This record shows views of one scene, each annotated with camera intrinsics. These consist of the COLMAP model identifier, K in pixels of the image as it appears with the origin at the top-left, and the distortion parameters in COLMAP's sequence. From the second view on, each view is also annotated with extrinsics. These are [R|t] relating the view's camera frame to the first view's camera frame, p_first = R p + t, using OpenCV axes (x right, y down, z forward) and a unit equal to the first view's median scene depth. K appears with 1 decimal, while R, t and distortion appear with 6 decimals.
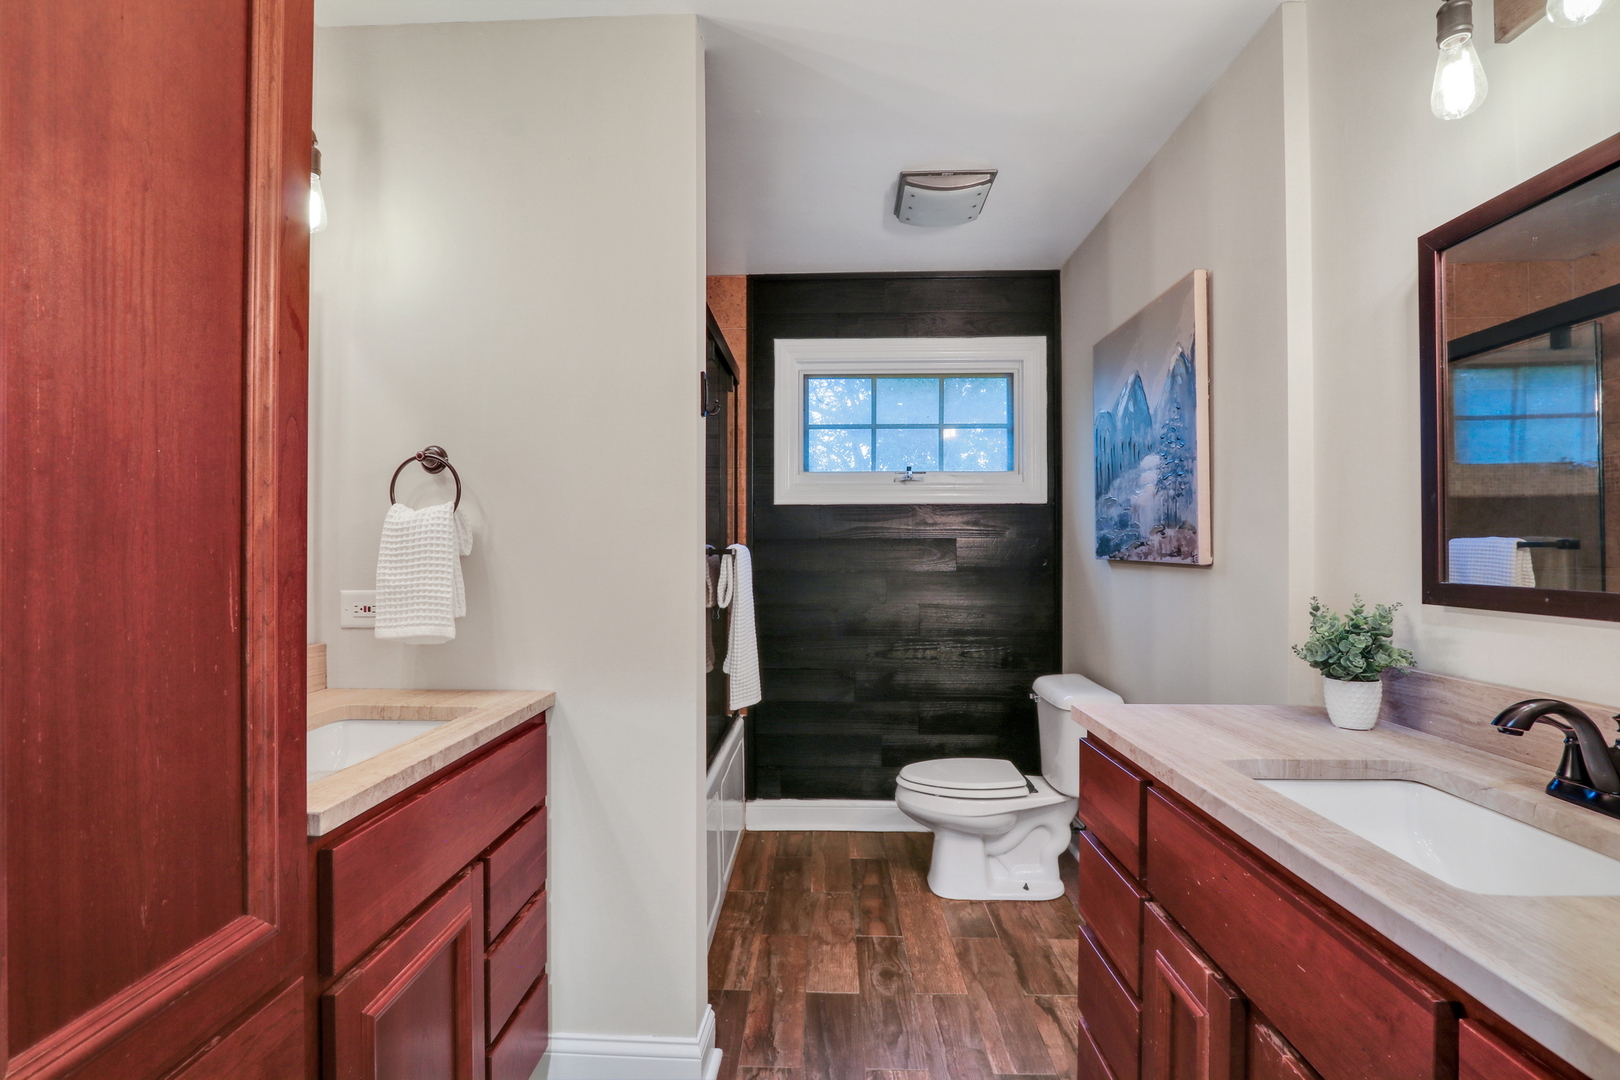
lens RADIAL K [[751.2, 0, 803.6], [0, 751.2, 545.0], [0, 0, 1]] dist [-0.005715, -0.000439]
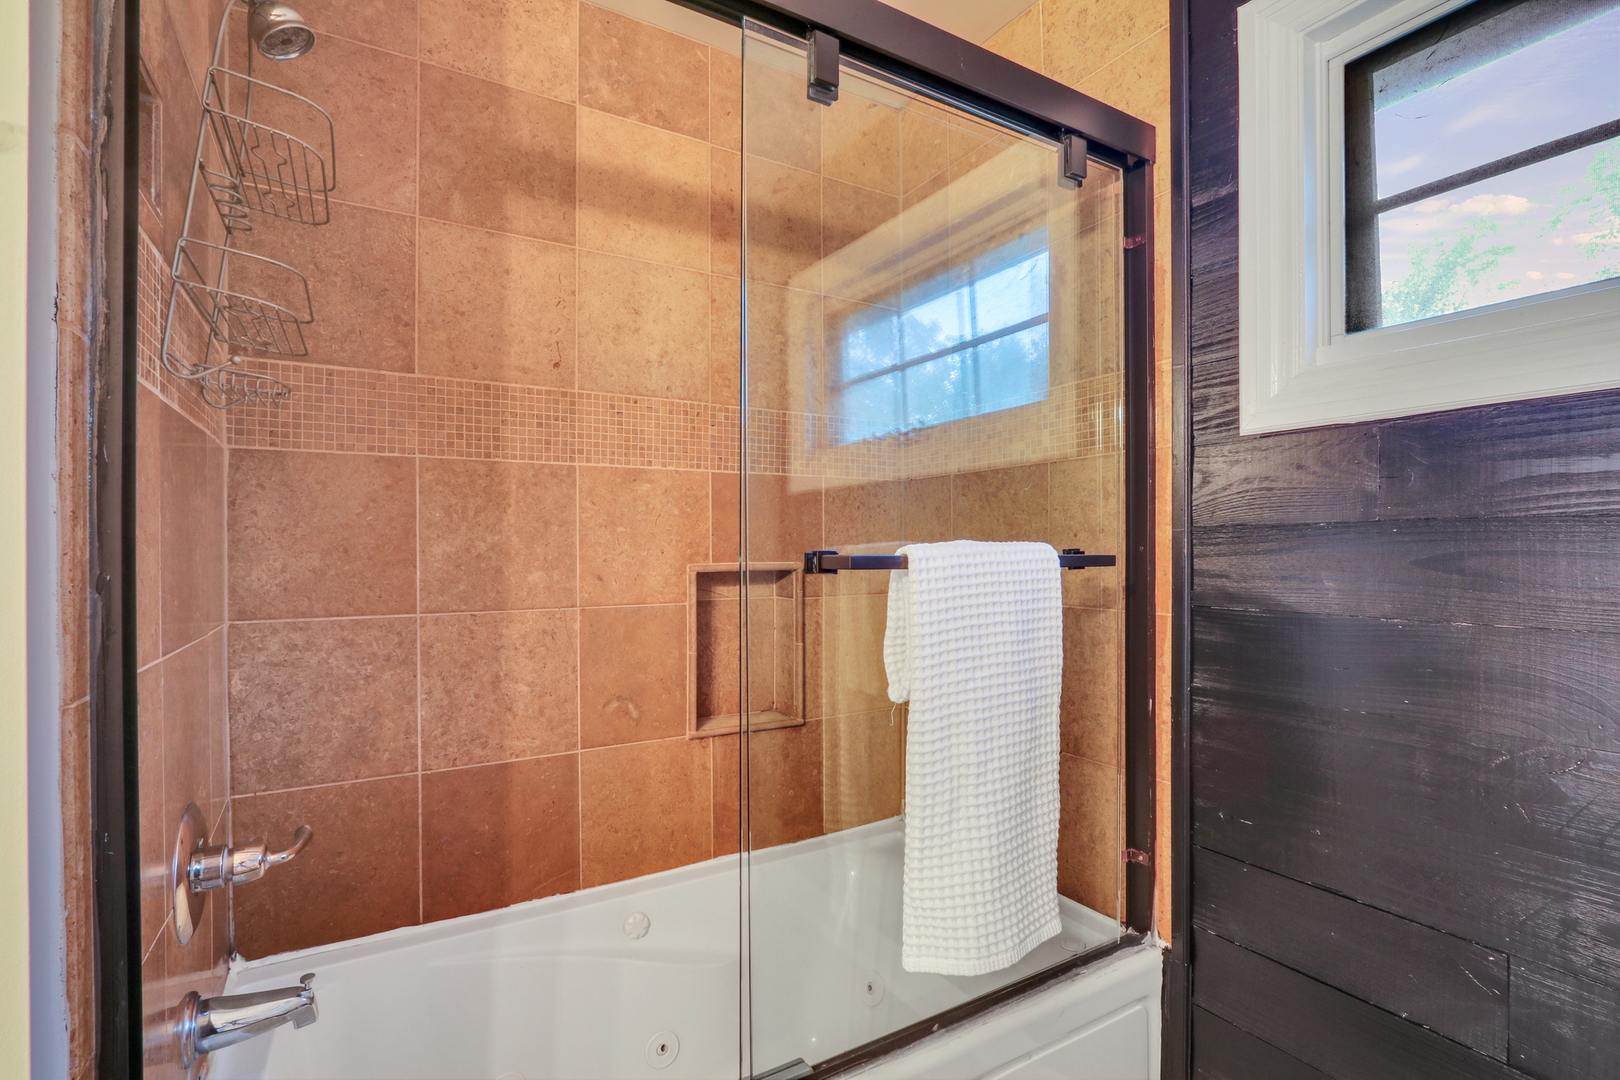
lens RADIAL K [[751.2, 0, 815.1], [0, 751.2, 546.2], [0, 0, 1]] dist [-0.005715, -0.000439]
pose [[0.550506, -0.005793, -0.834811, 0.160706], [0.008925, 0.999960, -0.001054, 0.001305], [0.834783, -0.006871, 0.550536, 0.595455]]
